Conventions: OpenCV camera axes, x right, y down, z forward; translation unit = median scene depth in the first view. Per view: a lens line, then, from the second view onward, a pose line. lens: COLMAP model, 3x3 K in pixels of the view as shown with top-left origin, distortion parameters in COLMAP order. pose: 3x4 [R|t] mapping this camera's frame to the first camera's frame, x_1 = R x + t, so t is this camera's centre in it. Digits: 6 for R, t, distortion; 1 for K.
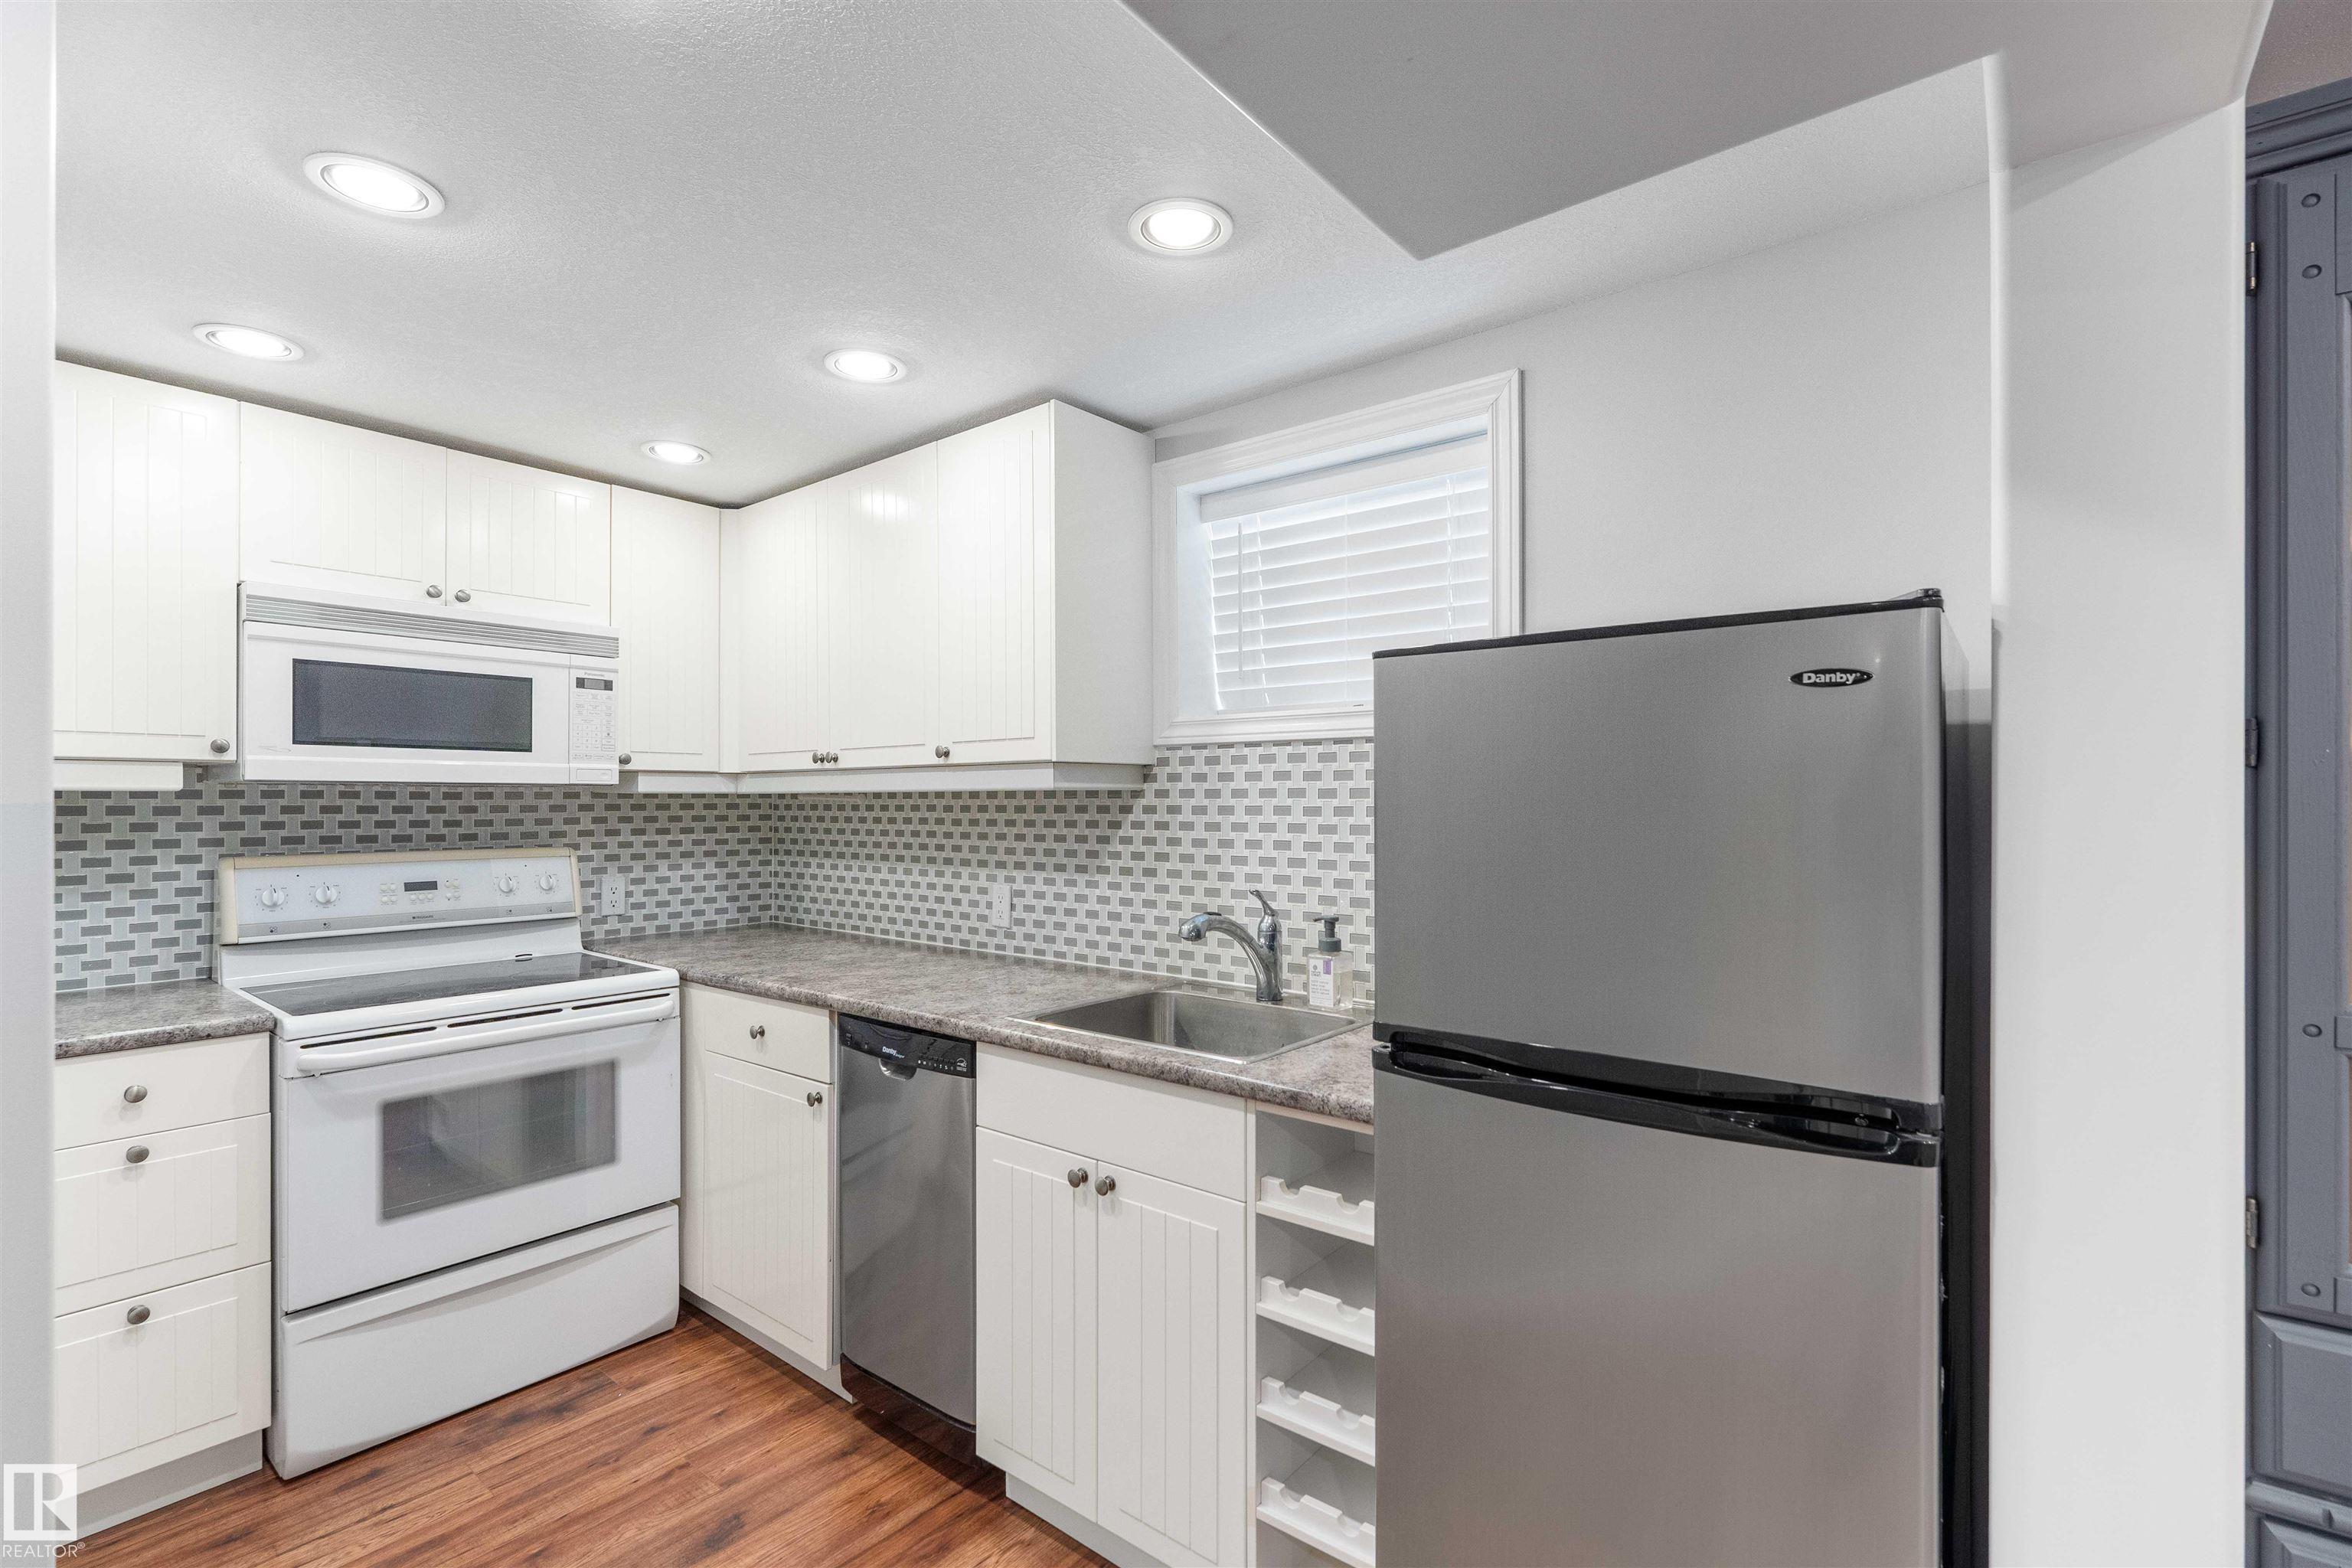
lens RADIAL K [[1055.7, 0, 1189.1], [0, 1055.7, 798.9], [0, 0, 1]] dist [-0.003579, -0.001257]
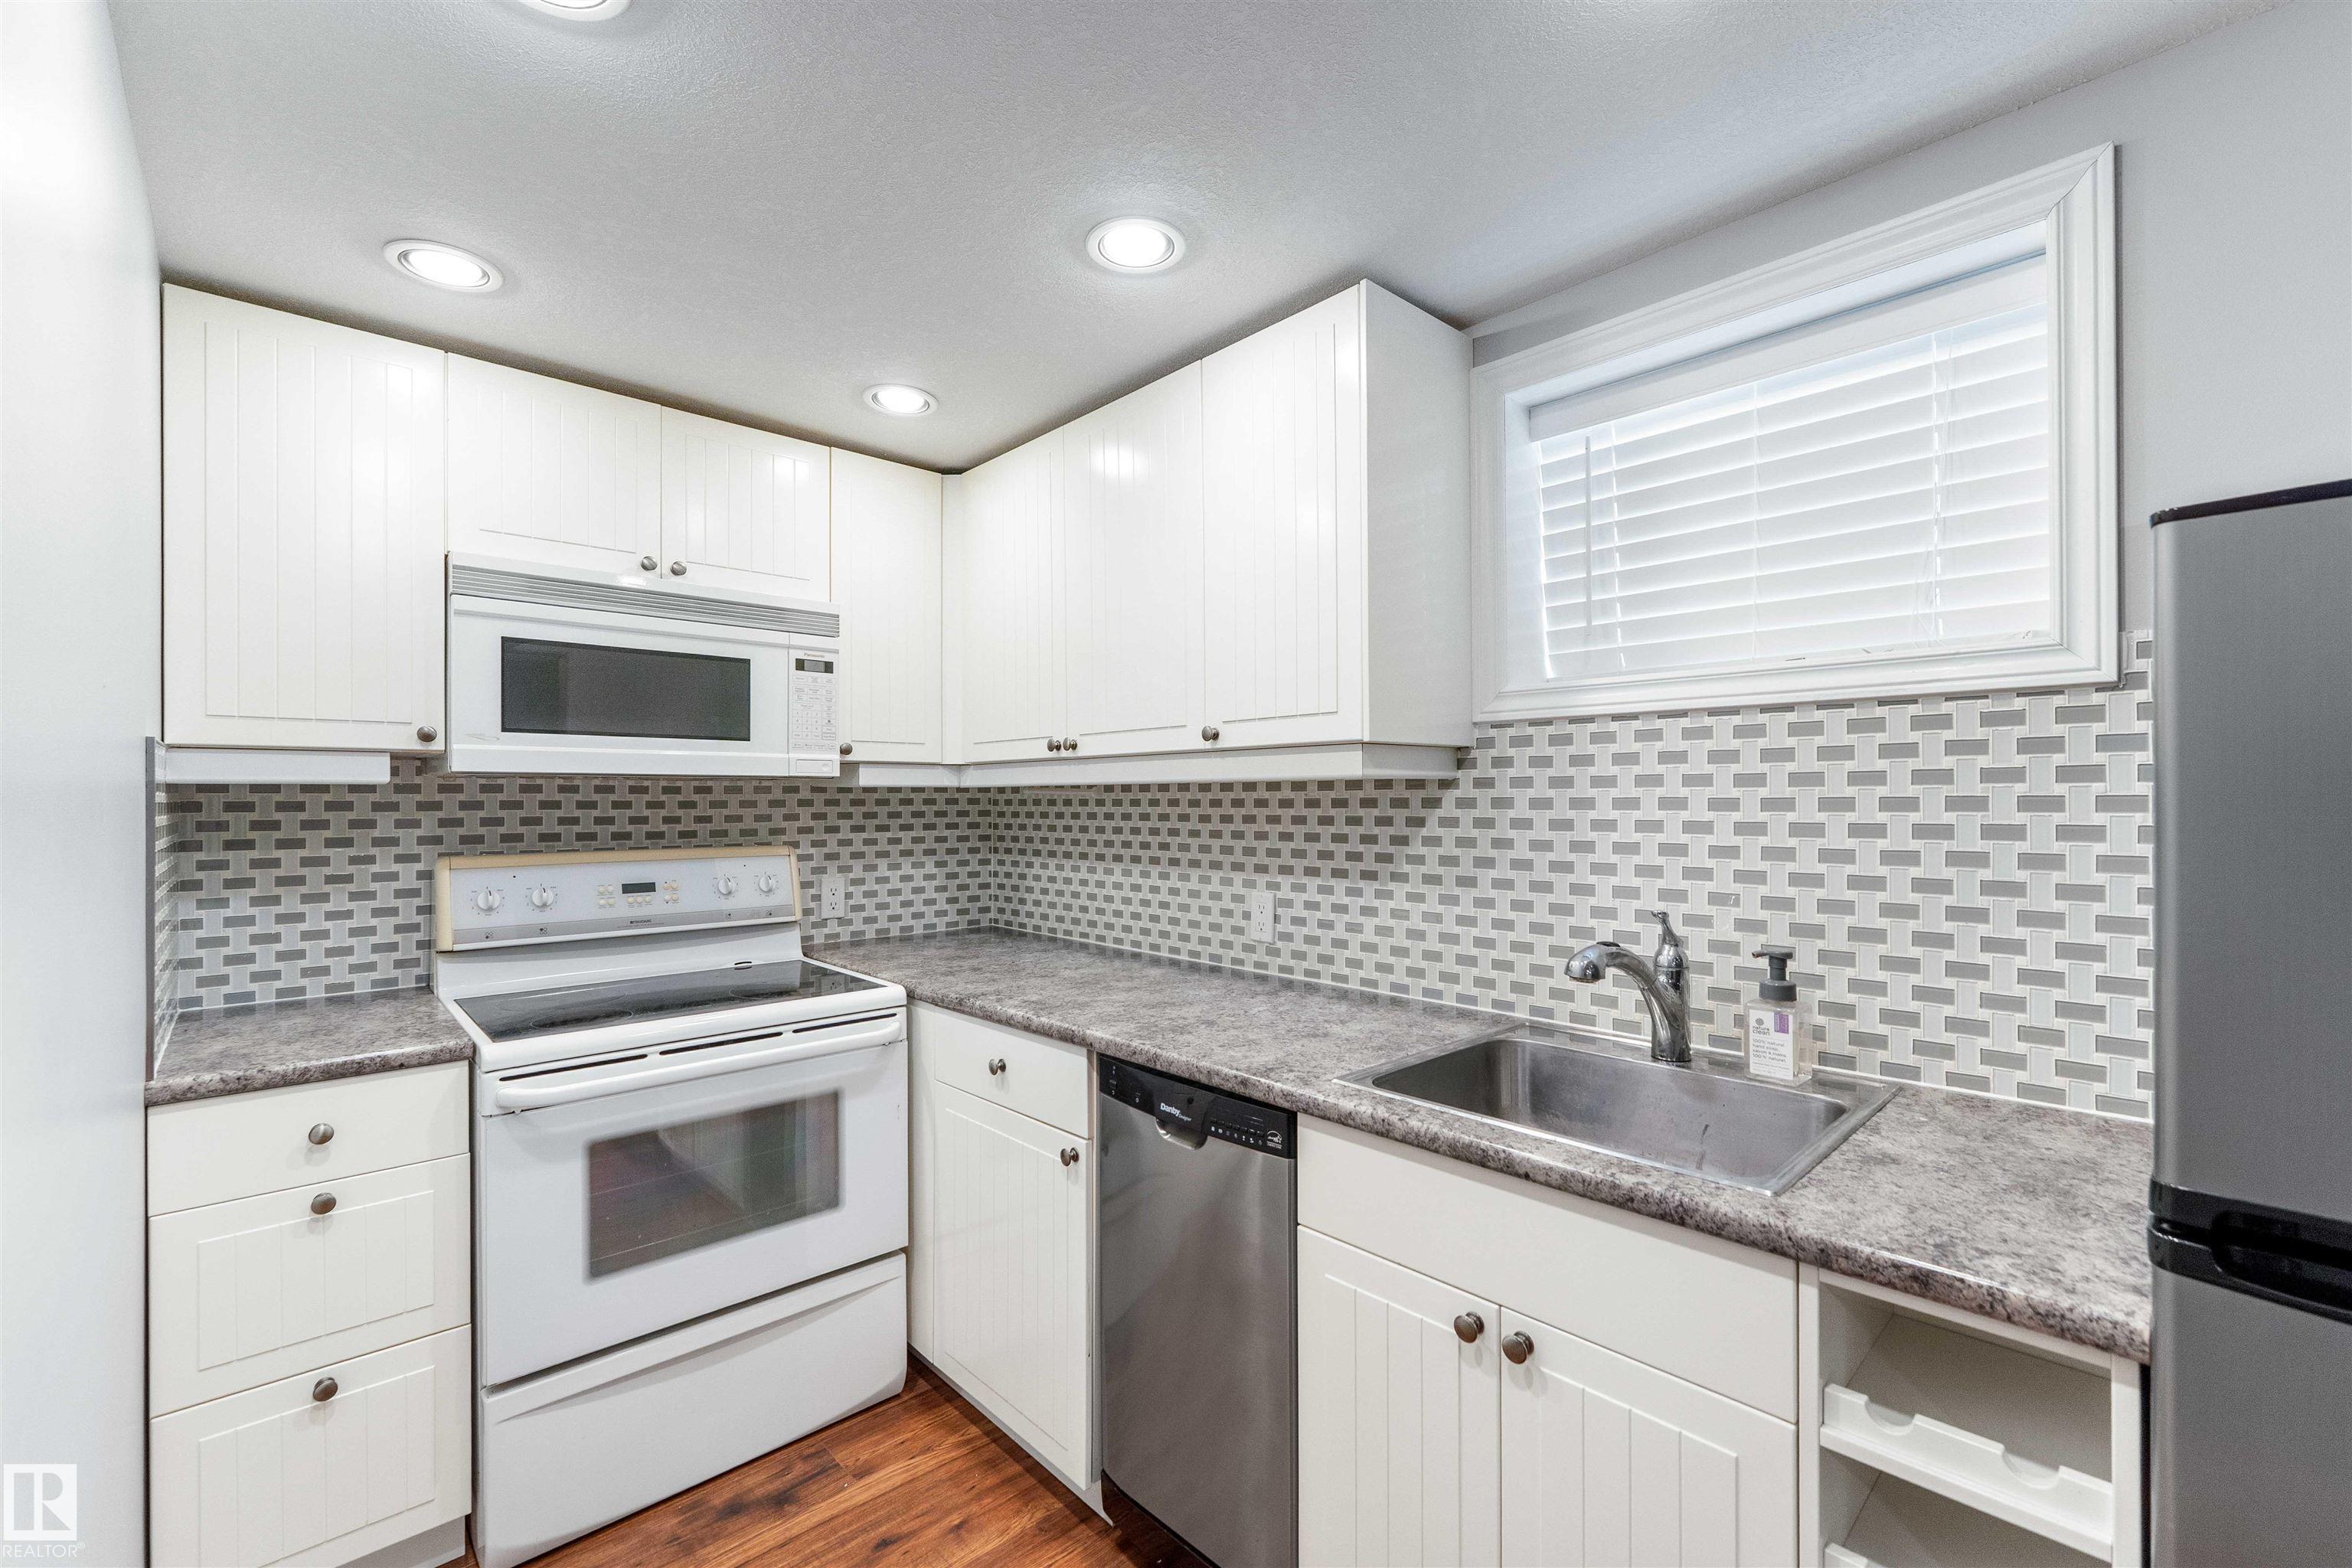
lens RADIAL K [[984.6, 0, 1190.0], [0, 984.6, 794.6], [0, 0, 1]] dist [-0.004694, -0.000839]
pose [[0.989913, -0.003102, -0.141643, -0.152296], [0.002987, 0.999995, -0.001030, 0.004170], [0.141645, 0.000596, 0.989917, 0.254341]]
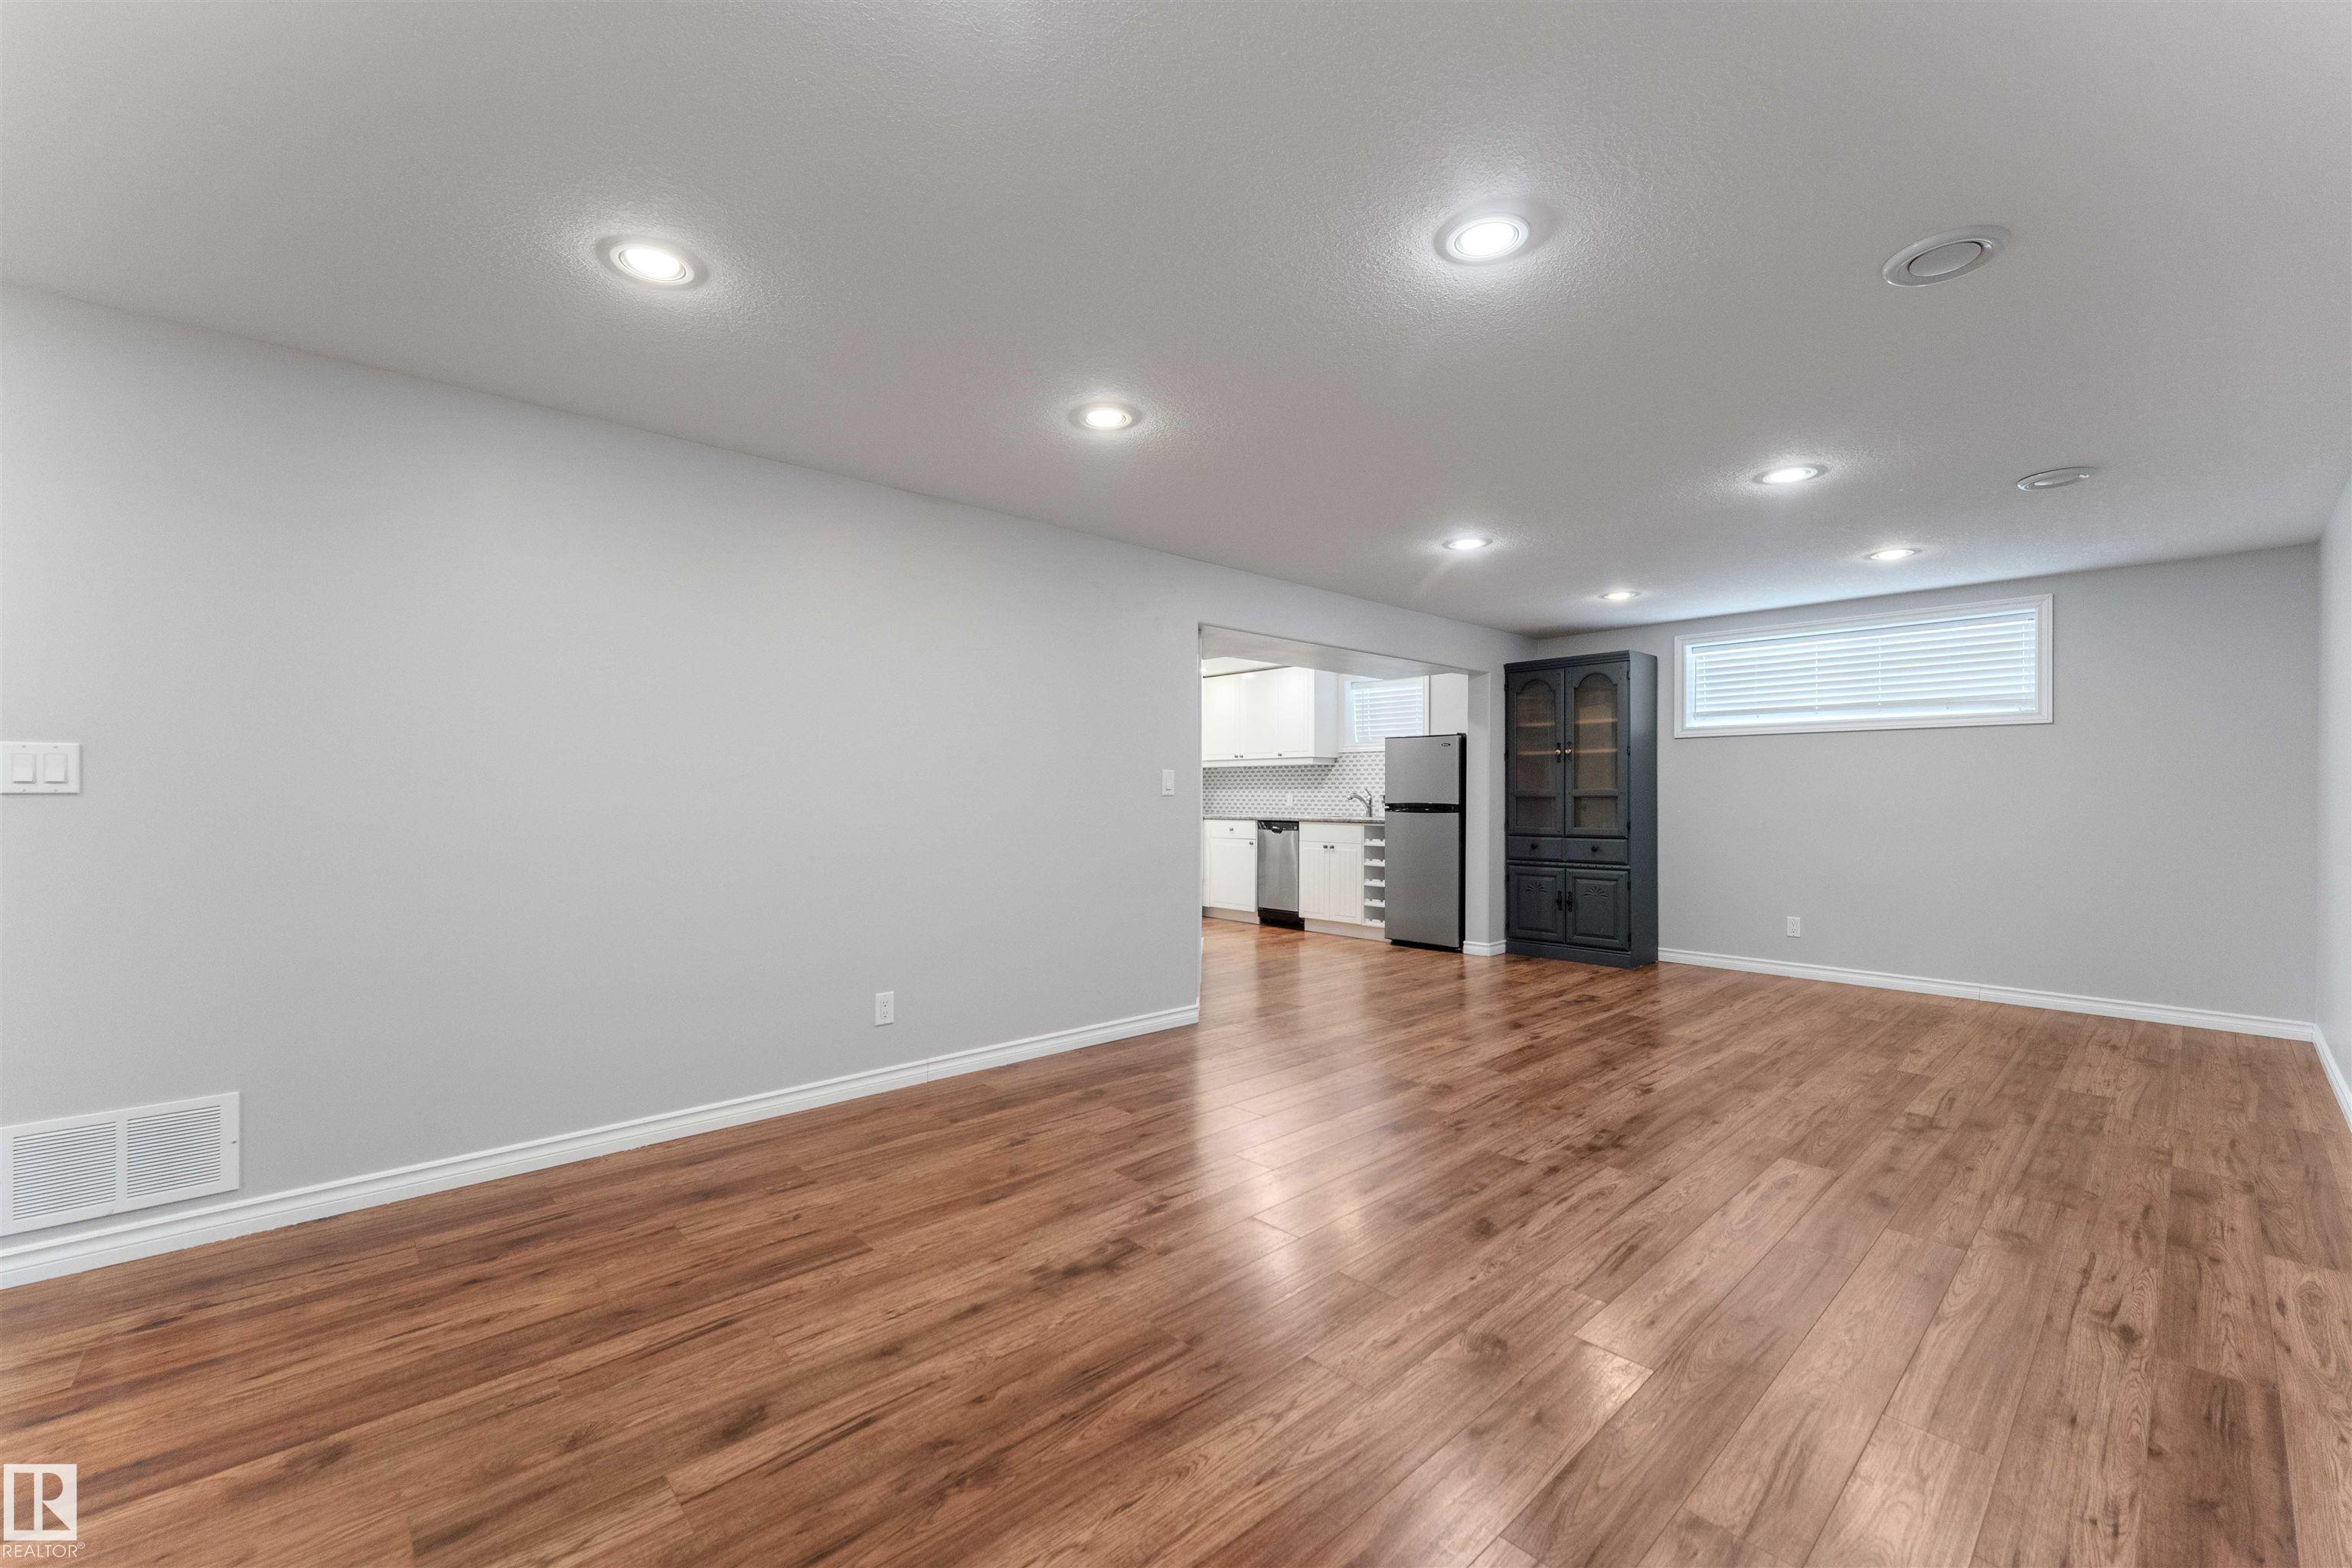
lens RADIAL K [[944.4, 0, 1155.6], [0, 944.4, 798.4], [0, 0, 1]] dist [0.000605, 0.000100]
pose [[0.983741, 0.006507, -0.179476, -0.074034], [-0.004917, 0.999945, 0.009304, 0.086572], [0.179527, -0.008271, 0.983718, -2.493365]]
